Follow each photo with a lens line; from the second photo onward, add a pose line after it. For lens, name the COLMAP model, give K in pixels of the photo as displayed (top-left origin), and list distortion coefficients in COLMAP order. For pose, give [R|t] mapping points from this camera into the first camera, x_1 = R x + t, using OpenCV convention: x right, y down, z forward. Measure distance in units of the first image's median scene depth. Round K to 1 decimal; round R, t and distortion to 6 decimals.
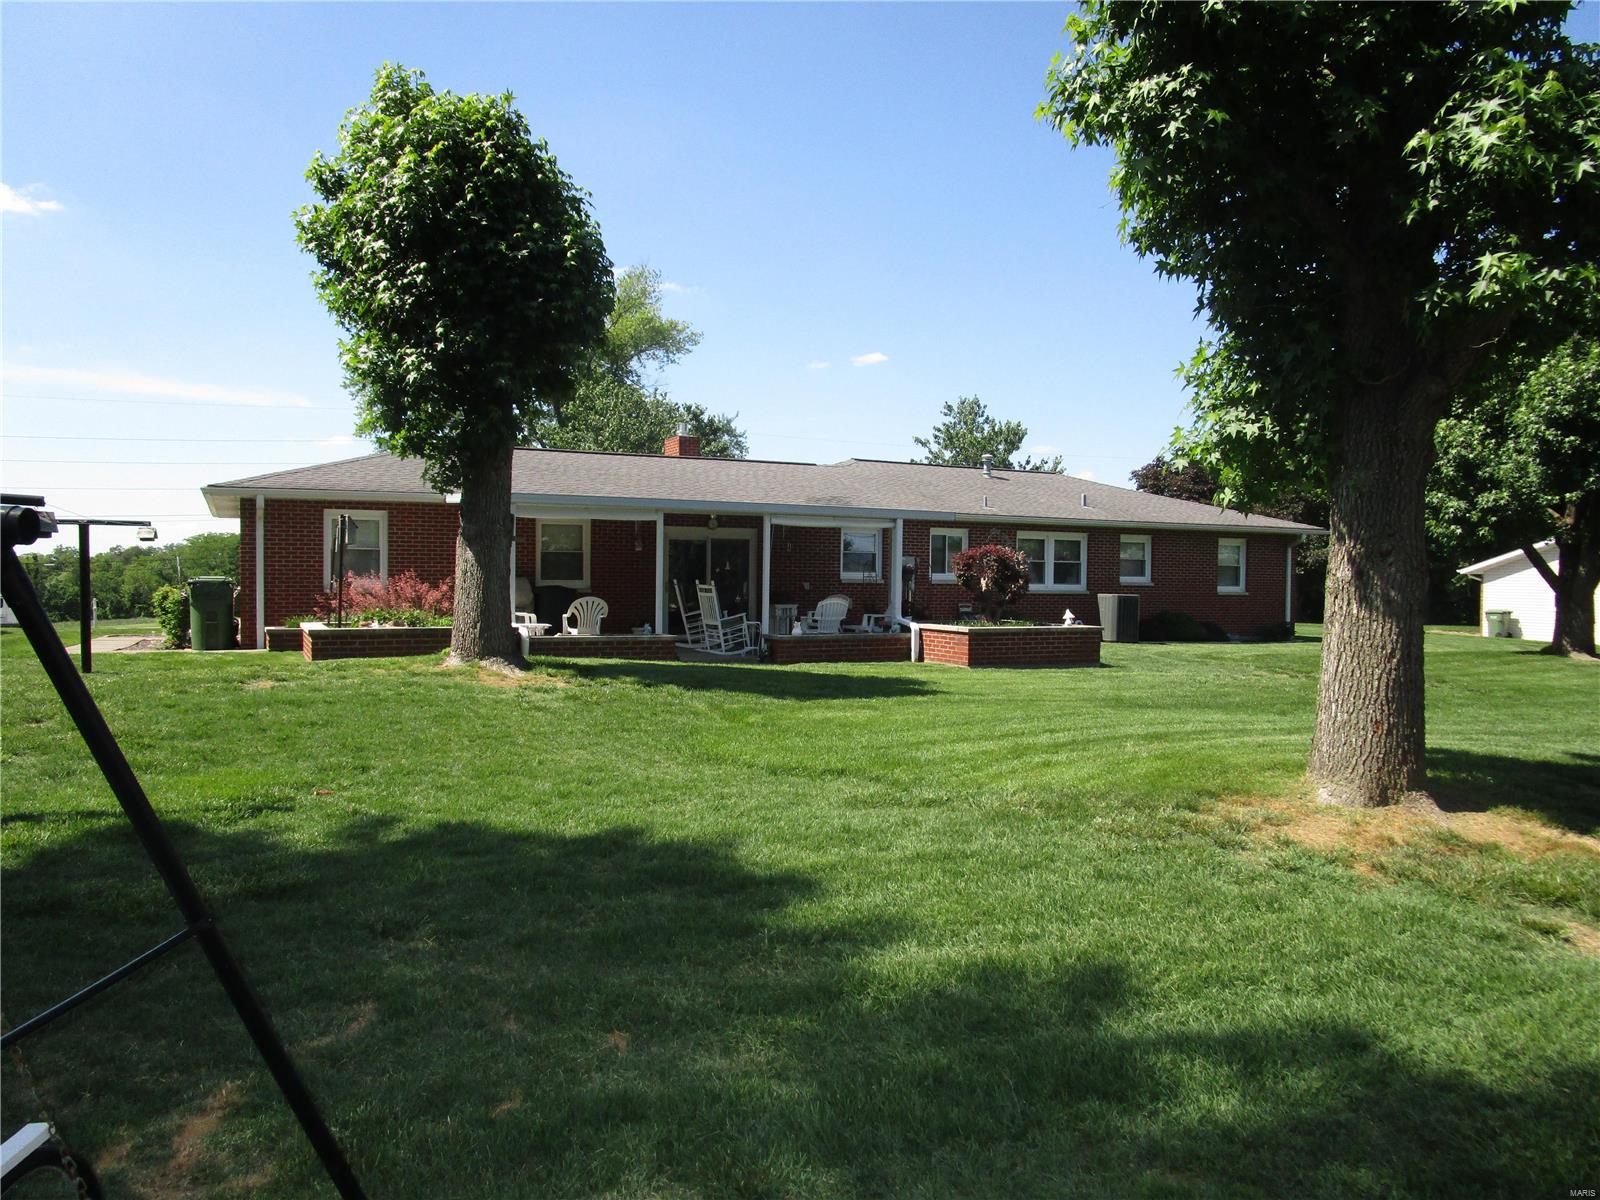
lens RADIAL K [[1105.7, 0, 800.0], [0, 1105.7, 600.0], [0, 0, 1]] dist [-0.085034, 0.066947]
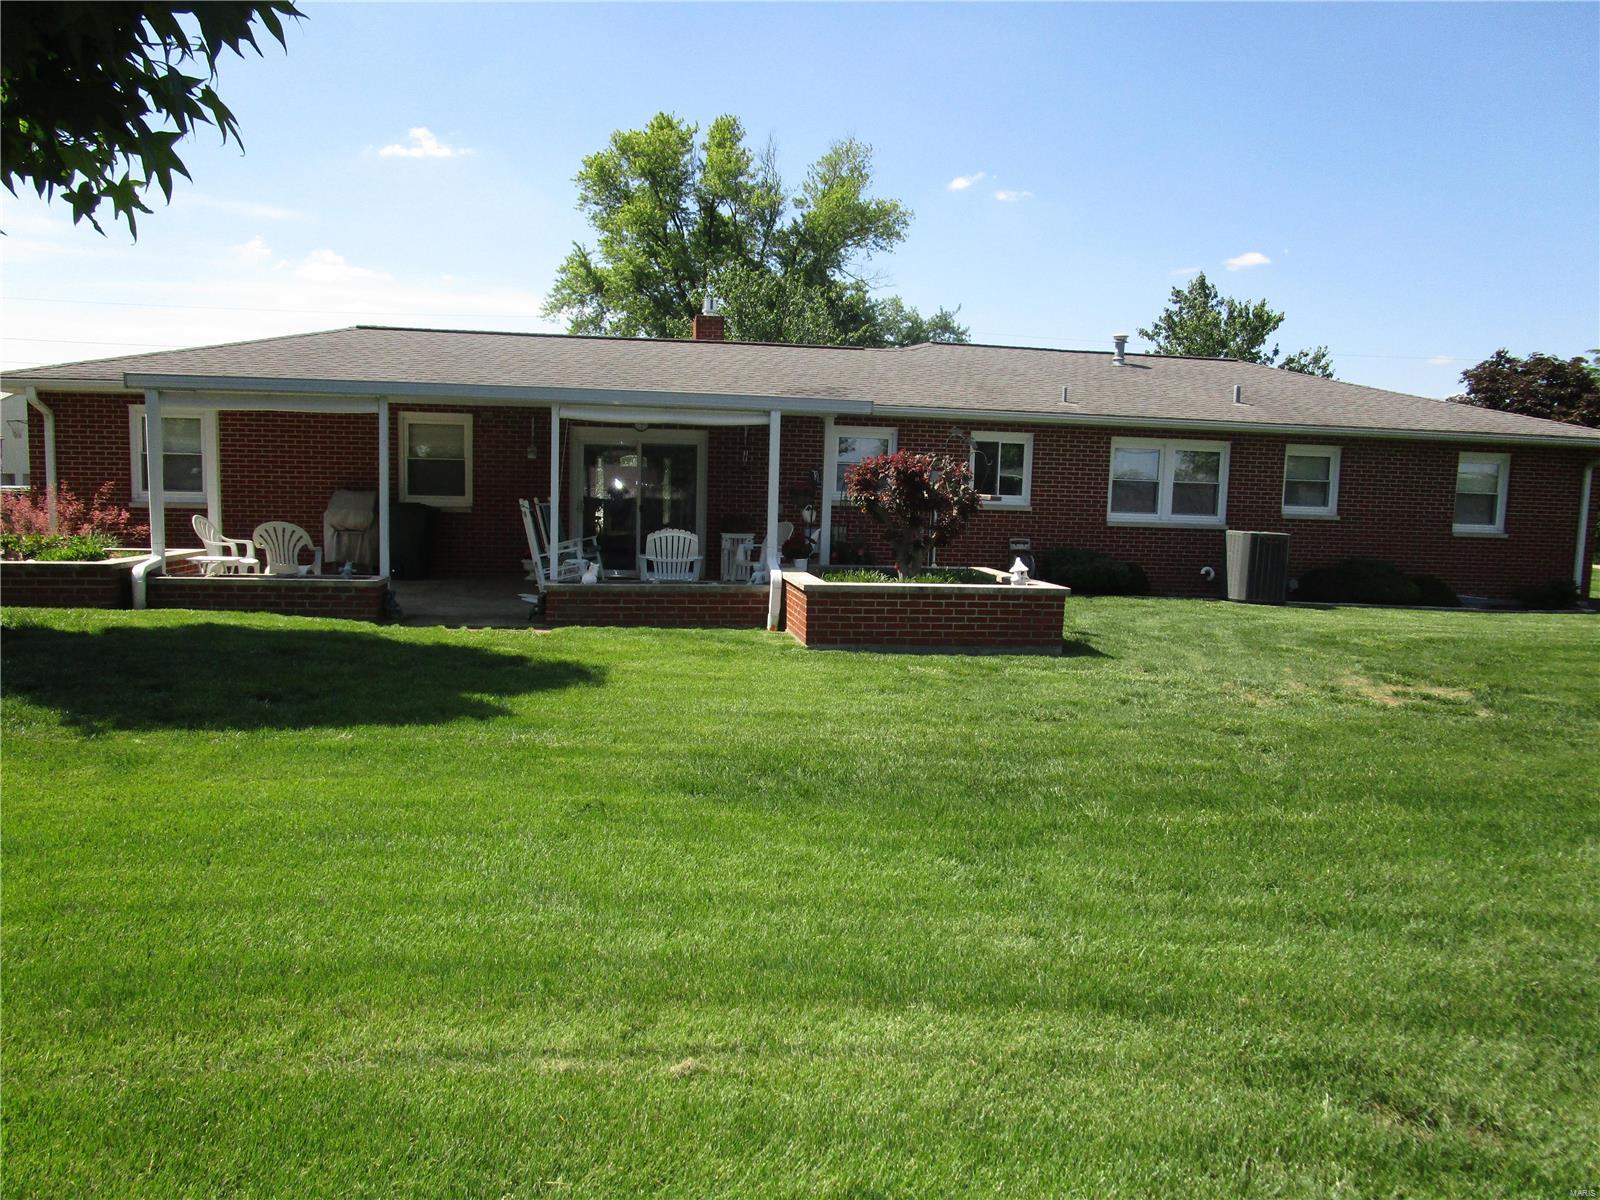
lens RADIAL K [[1105.7, 0, 800.0], [0, 1105.7, 600.0], [0, 0, 1]] dist [-0.085034, 0.066947]
pose [[0.954076, 0.047418, -0.295789, 0.197515], [-0.024329, 0.996396, 0.081261, -0.009933], [0.298577, -0.070333, 0.951791, 0.242395]]
